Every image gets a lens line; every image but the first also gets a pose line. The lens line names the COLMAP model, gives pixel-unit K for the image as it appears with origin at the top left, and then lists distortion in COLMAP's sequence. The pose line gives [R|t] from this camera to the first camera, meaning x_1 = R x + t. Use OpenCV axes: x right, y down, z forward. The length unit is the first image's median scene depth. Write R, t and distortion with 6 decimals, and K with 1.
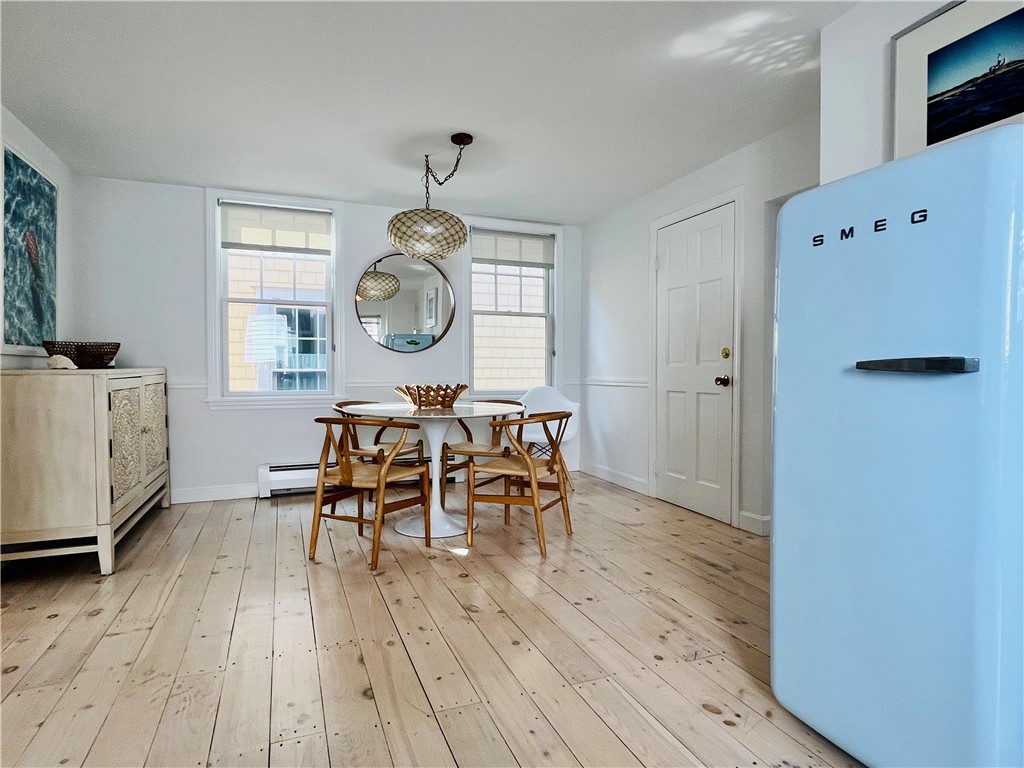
lens RADIAL K [[569.9, 0, 513.0], [0, 569.9, 386.1], [0, 0, 1]] dist [-0.003049, -0.001590]
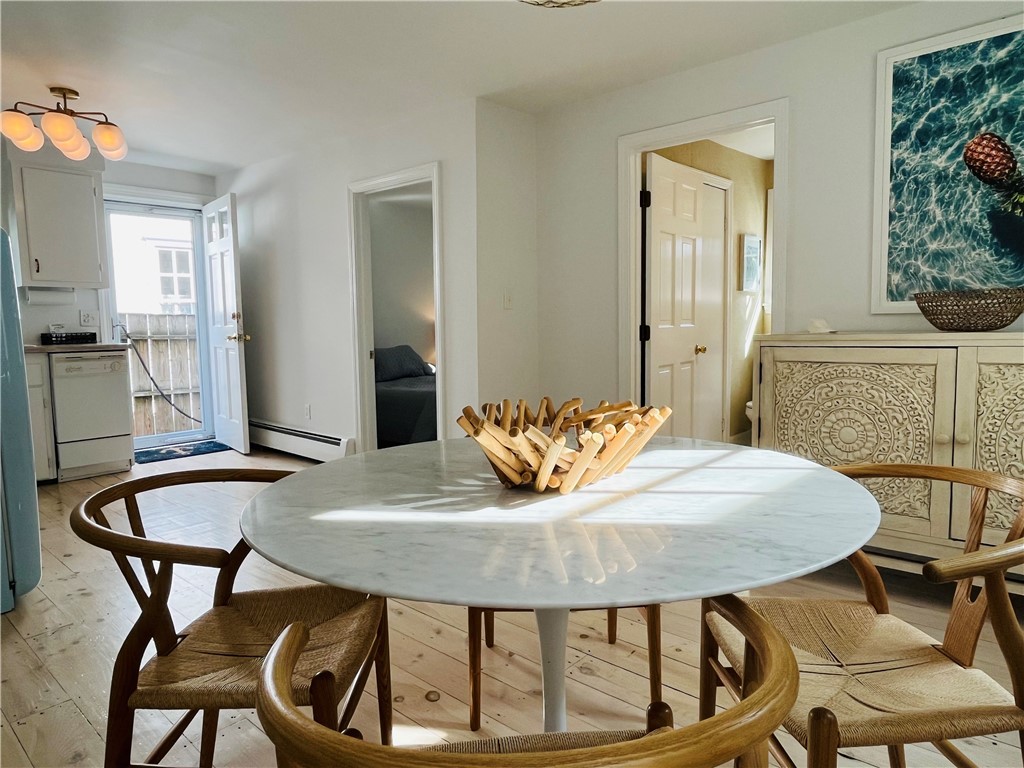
lens RADIAL K [[640.4, 0, 512.3], [0, 640.4, 383.2], [0, 0, 1]] dist [-0.000697, -0.000111]
pose [[-0.894592, 0.052212, -0.443823, 0.038701], [0.001314, 0.993454, 0.114222, -0.055084], [0.446881, 0.101599, -0.888805, 1.410963]]
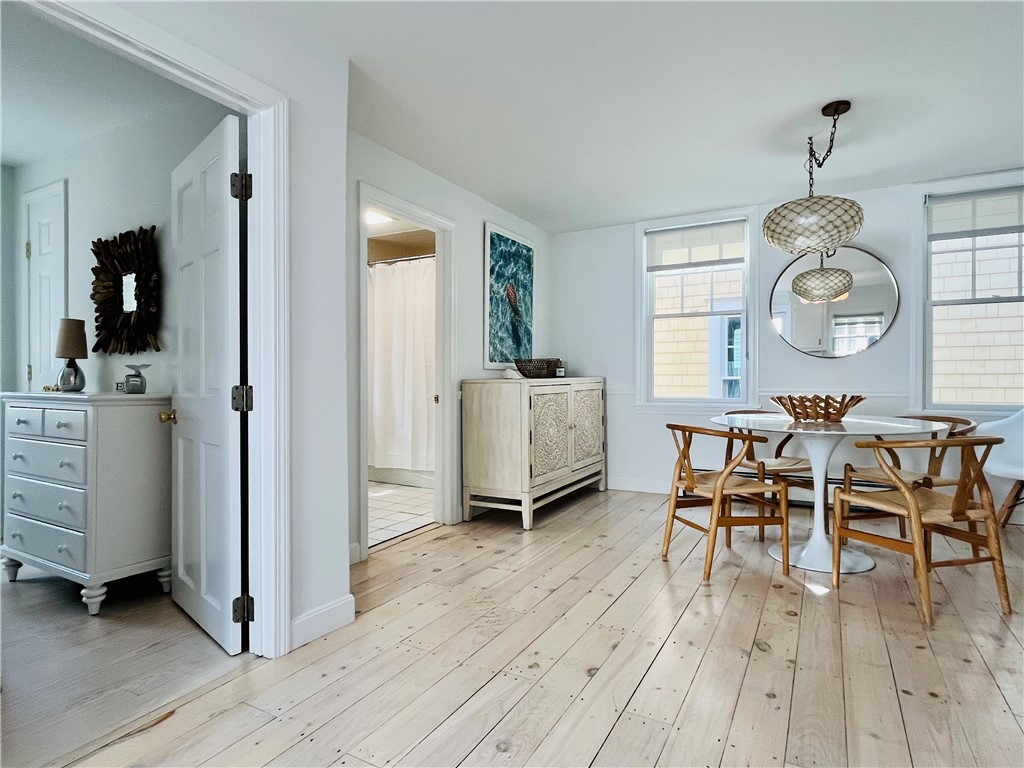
lens RADIAL K [[569.9, 0, 508.6], [0, 569.9, 382.9], [0, 0, 1]] dist [-0.003049, -0.001590]
pose [[0.625037, 0.003017, -0.780589, 0.269895], [-0.016463, 0.999821, -0.009318, -0.005427], [0.780421, 0.018675, 0.624975, 0.089188]]
